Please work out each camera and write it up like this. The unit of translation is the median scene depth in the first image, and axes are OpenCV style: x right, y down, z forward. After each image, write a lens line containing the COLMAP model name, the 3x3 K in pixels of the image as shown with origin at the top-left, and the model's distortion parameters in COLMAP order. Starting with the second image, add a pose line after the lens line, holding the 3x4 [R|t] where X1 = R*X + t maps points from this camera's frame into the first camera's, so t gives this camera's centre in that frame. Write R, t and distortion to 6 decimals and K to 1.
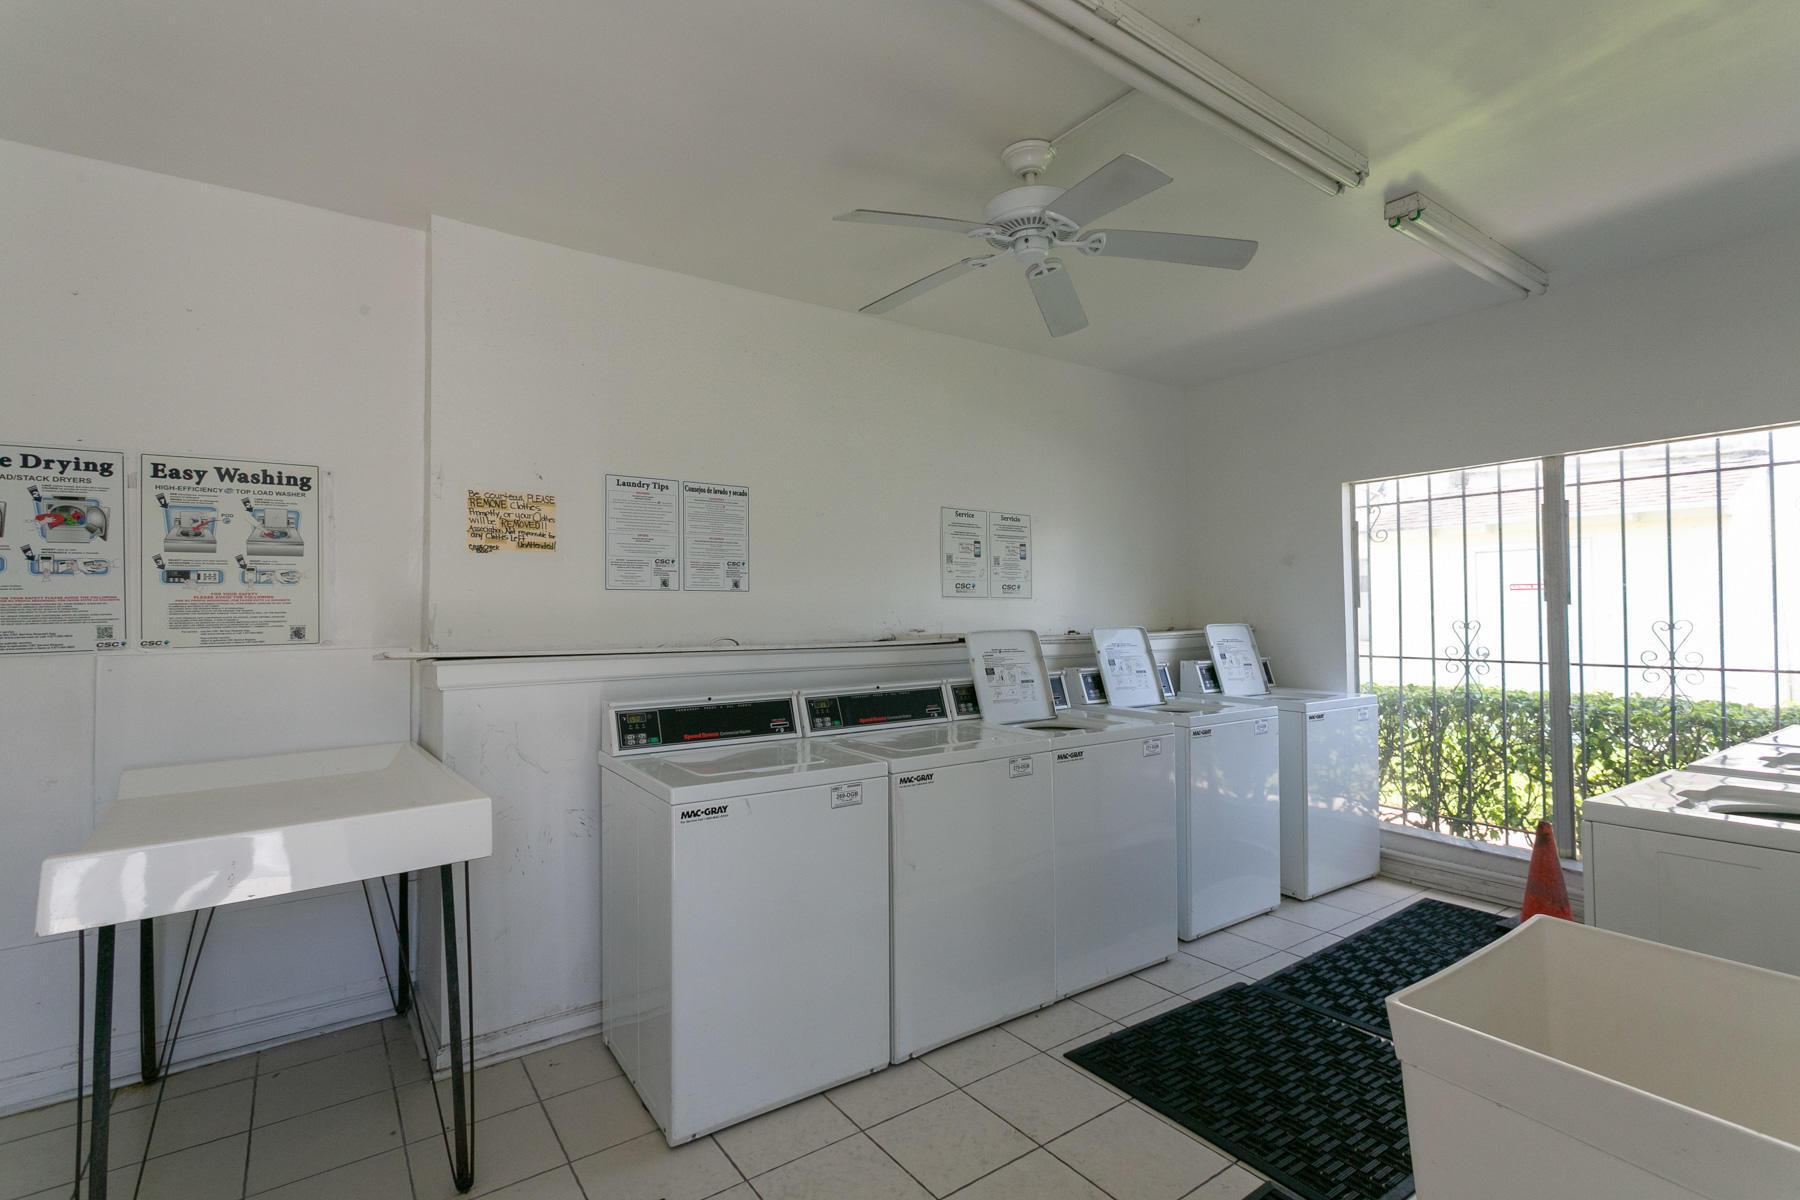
lens RADIAL K [[846.3, 0, 903.0], [0, 846.3, 602.3], [0, 0, 1]] dist [-0.003269, 0.000175]
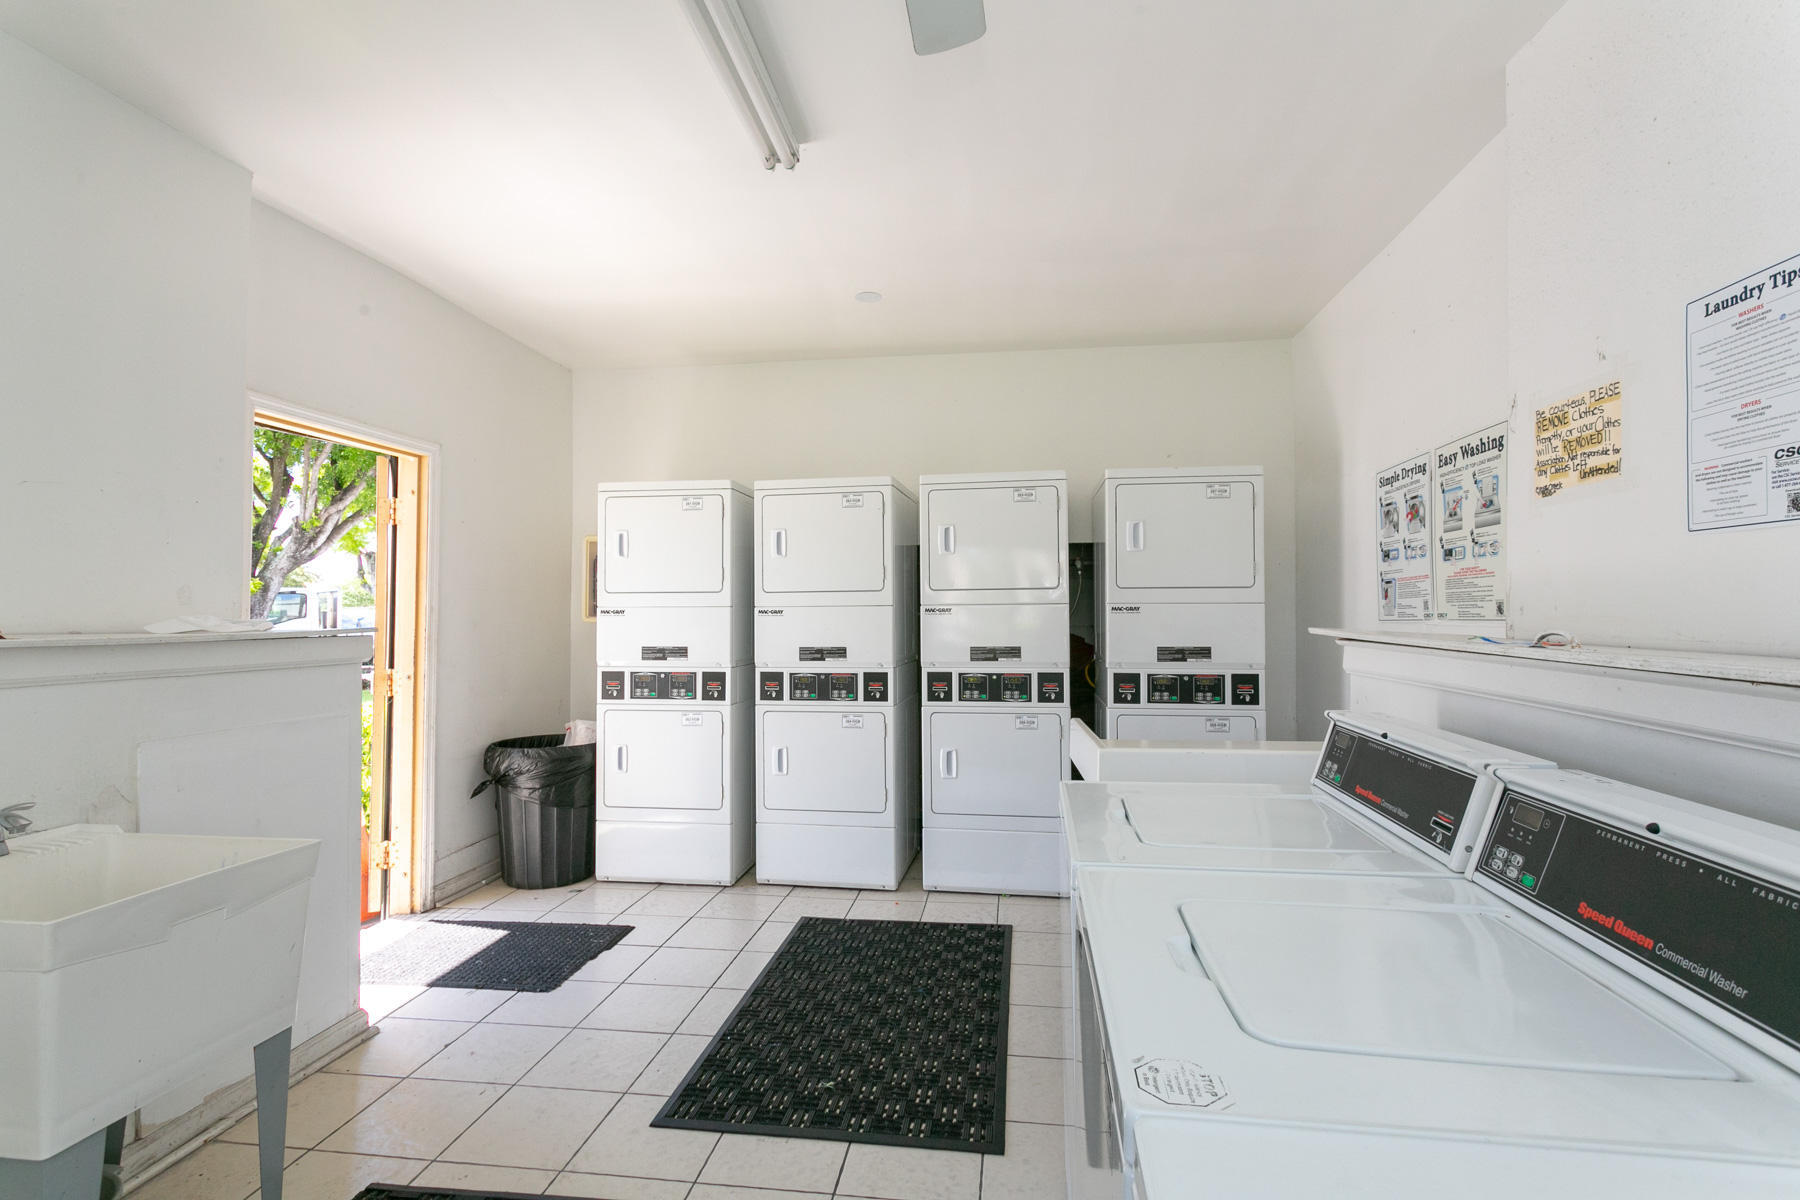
lens RADIAL K [[846.3, 0, 905.4], [0, 846.3, 595.1], [0, 0, 1]] dist [-0.003269, 0.000175]
pose [[-0.688508, -0.003555, -0.725220, 0.358436], [0.013445, 0.999754, -0.017666, 0.027057], [0.725105, -0.021914, -0.688290, 1.066628]]
